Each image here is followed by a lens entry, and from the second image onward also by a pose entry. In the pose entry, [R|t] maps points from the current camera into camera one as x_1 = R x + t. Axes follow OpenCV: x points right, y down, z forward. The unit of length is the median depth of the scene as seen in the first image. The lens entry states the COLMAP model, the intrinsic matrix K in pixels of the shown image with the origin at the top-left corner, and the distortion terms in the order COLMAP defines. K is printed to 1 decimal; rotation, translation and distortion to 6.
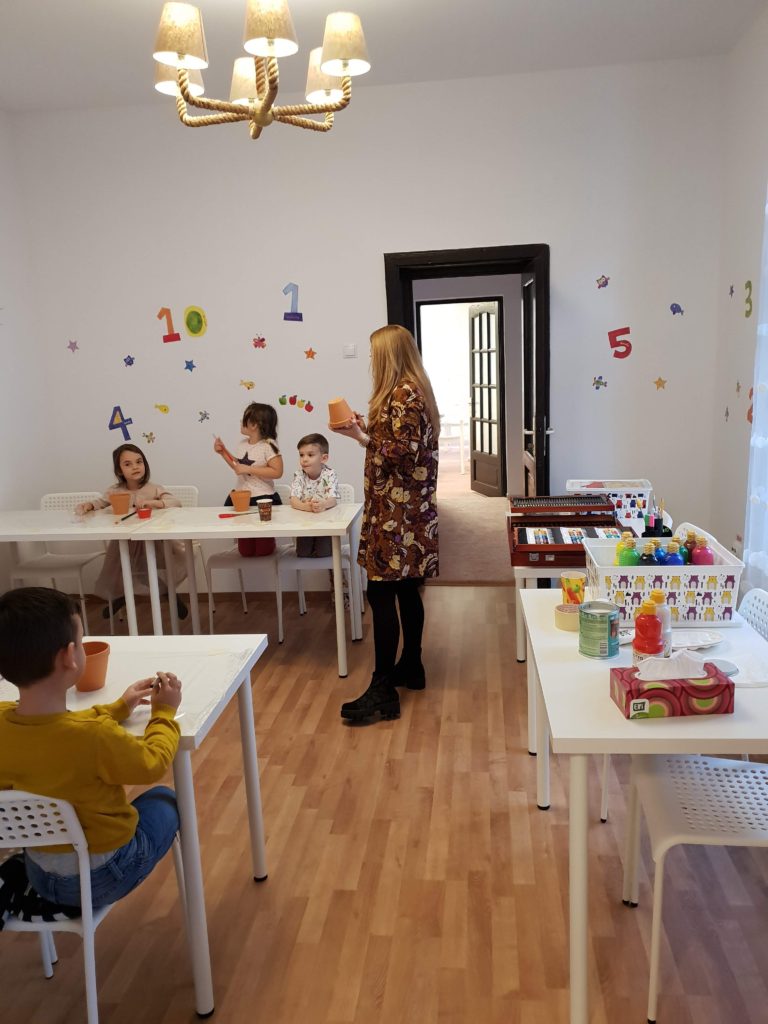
lens RADIAL K [[788.2, 0, 417.3], [0, 788.2, 504.8], [0, 0, 1]] dist [-0.004265, 0.000110]
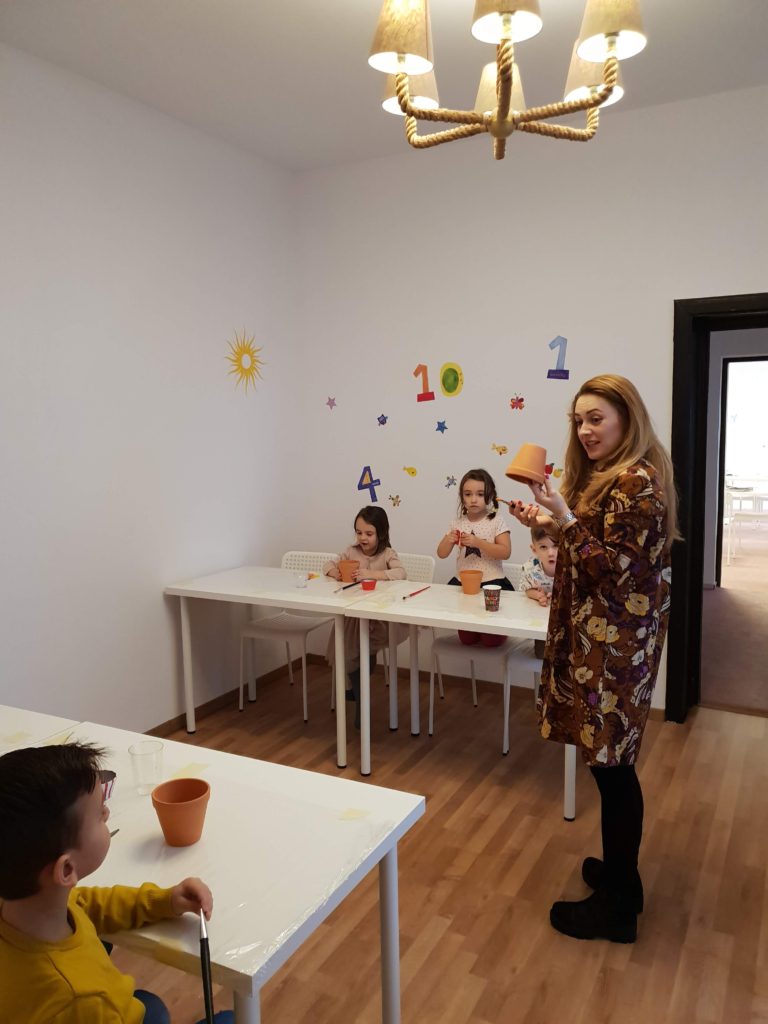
lens RADIAL K [[802.9, 0, 411.2], [0, 802.9, 509.9], [0, 0, 1]] dist [0.065316, -0.064945]
pose [[0.928969, 0.067803, -0.363895, 0.035255], [-0.094463, 0.993955, -0.055949, -0.031258], [0.357902, 0.086350, 0.929758, 0.159912]]
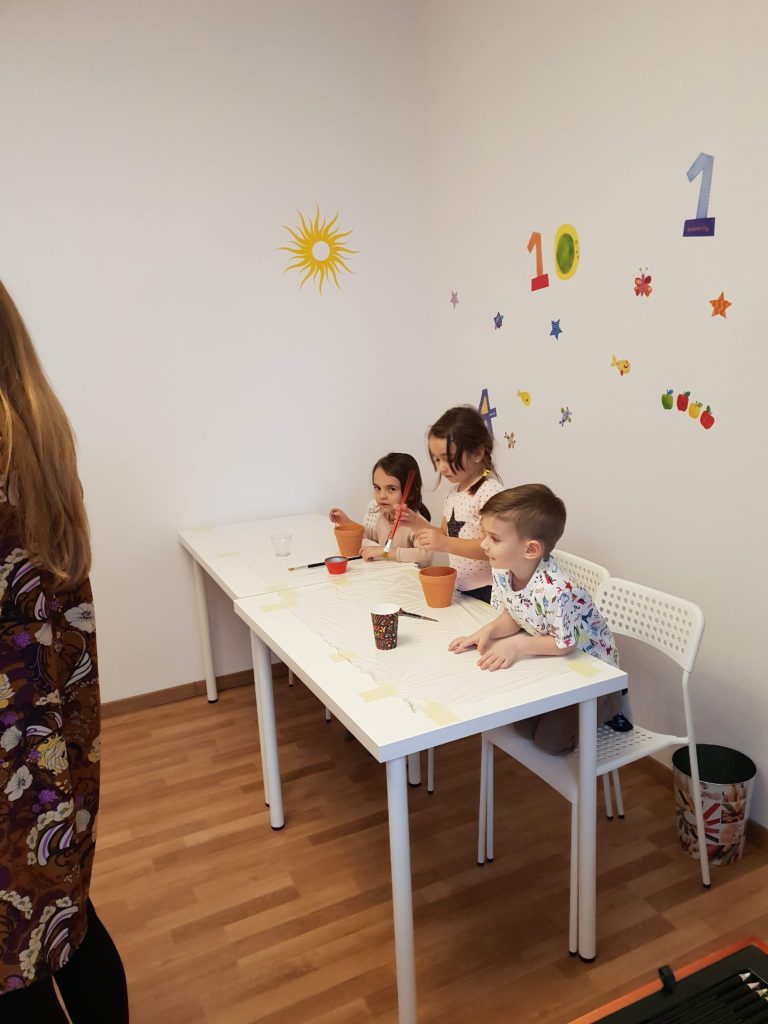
lens RADIAL K [[842.9, 0, 384.0], [0, 842.9, 512.0], [0, 0, 1]] dist [0.007744, 0.009607]
pose [[0.532507, 0.186496, -0.825624, 0.250123], [-0.136914, 0.981558, 0.133413, -0.142848], [0.835279, 0.041996, 0.548221, 0.724783]]
